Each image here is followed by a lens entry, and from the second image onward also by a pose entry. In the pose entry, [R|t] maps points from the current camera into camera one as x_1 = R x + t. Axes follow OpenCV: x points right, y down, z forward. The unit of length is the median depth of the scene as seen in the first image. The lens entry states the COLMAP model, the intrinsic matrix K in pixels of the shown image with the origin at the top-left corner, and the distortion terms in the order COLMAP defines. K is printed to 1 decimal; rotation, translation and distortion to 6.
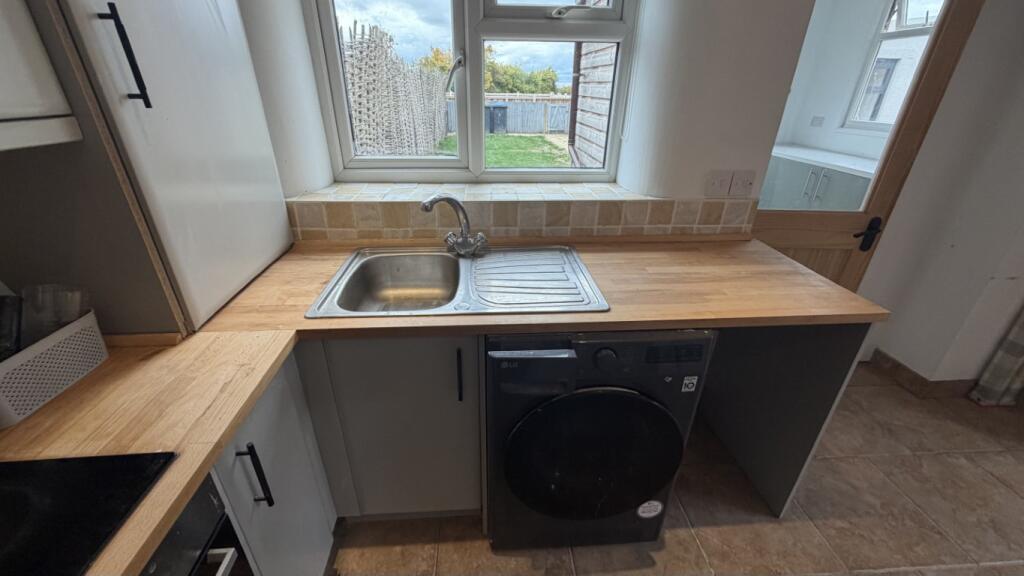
lens RADIAL K [[407.1, 0, 510.3], [0, 407.1, 288.6], [0, 0, 1]] dist [-0.000338, -0.000118]
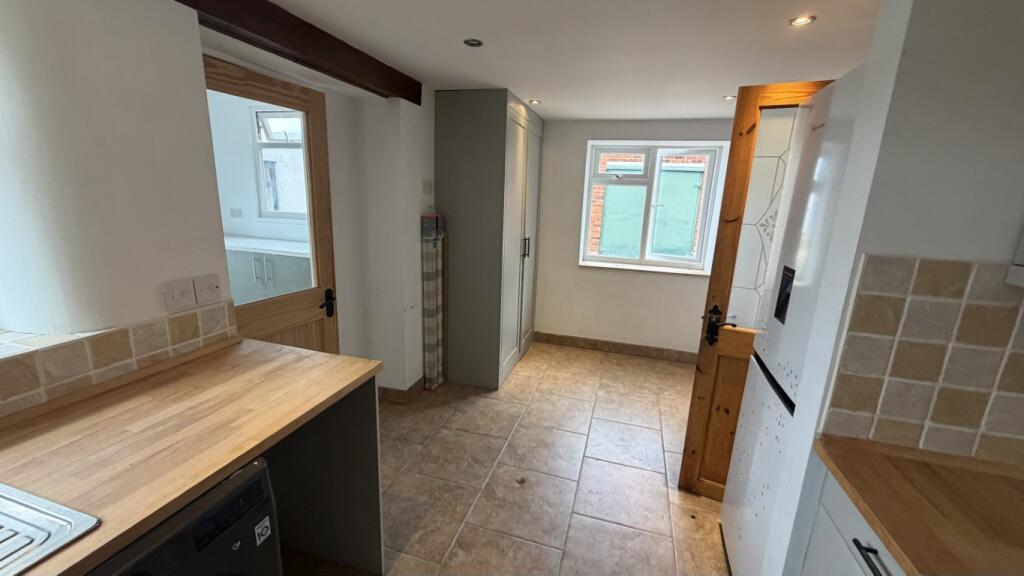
lens RADIAL K [[407.1, 0, 510.3], [0, 407.1, 288.6], [0, 0, 1]] dist [-0.000338, -0.000118]
pose [[0.349645, -0.211561, 0.912683, -0.025509], [0.383557, 0.921114, 0.066577, -0.056778], [-0.854771, 0.326788, 0.403208, 0.049679]]
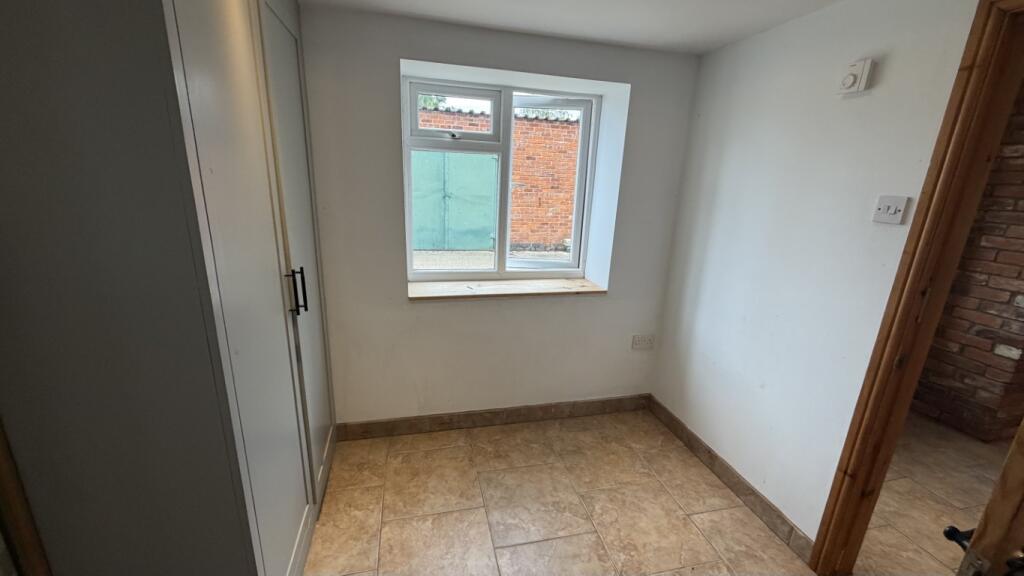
lens RADIAL K [[407.1, 0, 510.3], [0, 407.1, 288.6], [0, 0, 1]] dist [-0.000338, -0.000118]
pose [[-0.169221, -0.282874, 0.944112, 1.024778], [0.395843, 0.857762, 0.327952, -0.194415], [-0.902592, 0.429216, -0.033178, 0.355180]]
